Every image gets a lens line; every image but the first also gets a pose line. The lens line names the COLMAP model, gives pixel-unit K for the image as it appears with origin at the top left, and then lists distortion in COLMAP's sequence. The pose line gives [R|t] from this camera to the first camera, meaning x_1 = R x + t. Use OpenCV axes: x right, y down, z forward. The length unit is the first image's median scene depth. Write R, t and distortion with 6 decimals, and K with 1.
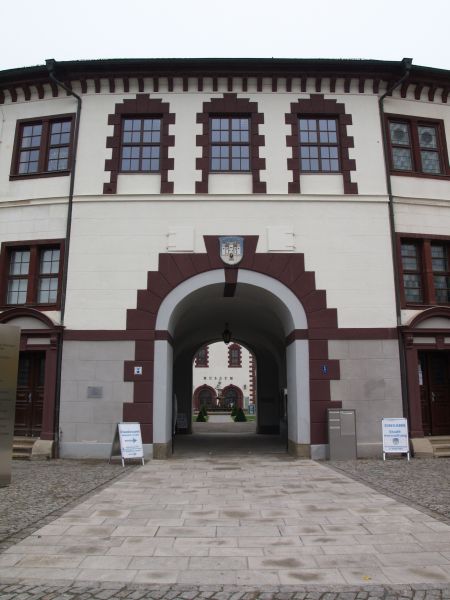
lens RADIAL K [[493.3, 0, 222.9], [0, 493.3, 301.5], [0, 0, 1]] dist [-0.129365, 0.082606]
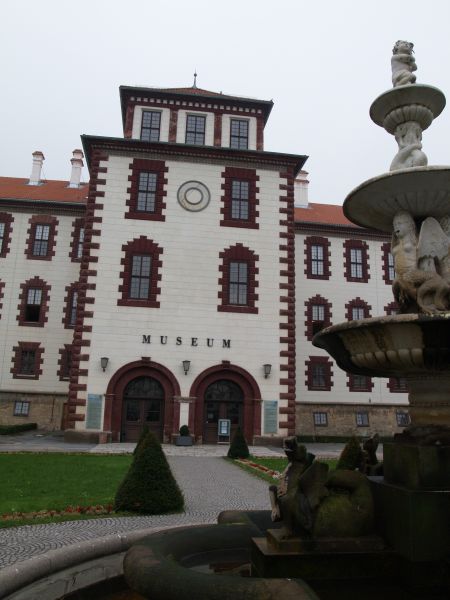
lens RADIAL K [[493.3, 0, 225.1], [0, 493.3, 300.3], [0, 0, 1]] dist [-0.129365, 0.082606]
pose [[0.990969, 0.057254, 0.121251, -0.025781], [-0.053990, 0.998090, -0.030036, 0.137654], [-0.122739, 0.023219, 0.992167, 0.672688]]
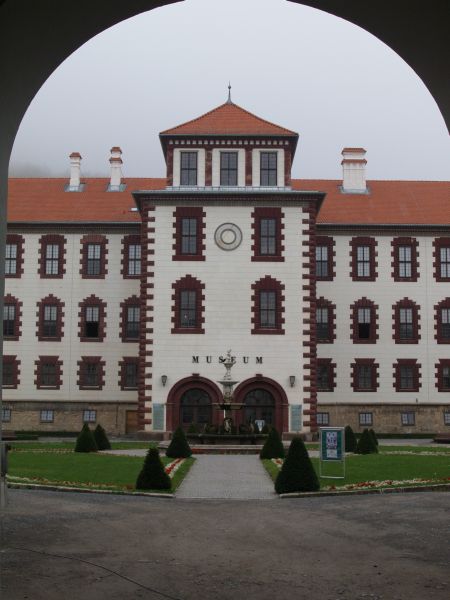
lens RADIAL K [[922.5, 0, 225.3], [0, 922.5, 300.4], [0, 0, 1]] dist [-0.133241, 0.000000]
pose [[0.999839, 0.006503, -0.016719, 0.001388], [-0.005209, 0.997070, 0.076312, 0.047411], [0.017166, -0.076213, 0.996944, 0.232624]]
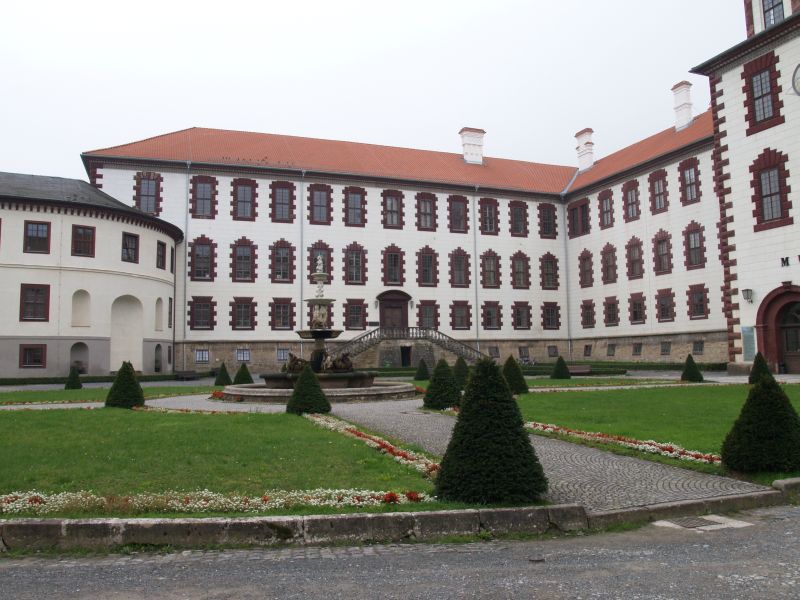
lens RADIAL K [[657.8, 0, 402.2], [0, 657.8, 300.0], [0, 0, 1]] dist [-0.129365, 0.082606]
pose [[0.331917, -0.084891, -0.939481, 0.242888], [0.205479, 0.978534, -0.015825, 0.137634], [0.920657, -0.187791, 0.342236, 0.656728]]
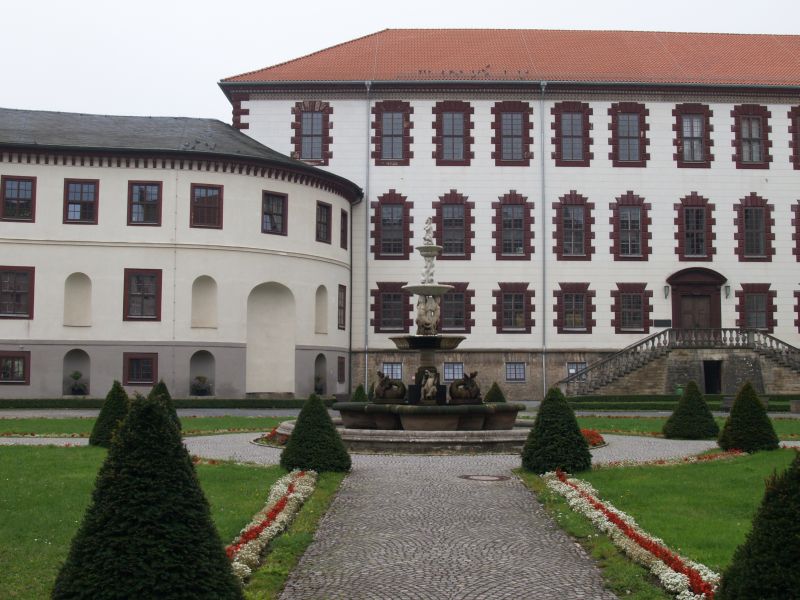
lens RADIAL K [[1010.0, 0, 399.7], [0, 1010.0, 299.5], [0, 0, 1]] dist [-0.125049, 0.000000]
pose [[-0.036653, -0.073900, -0.996592, 0.234566], [0.198029, 0.976948, -0.079727, 0.148956], [0.979511, -0.200276, -0.021173, 0.715787]]
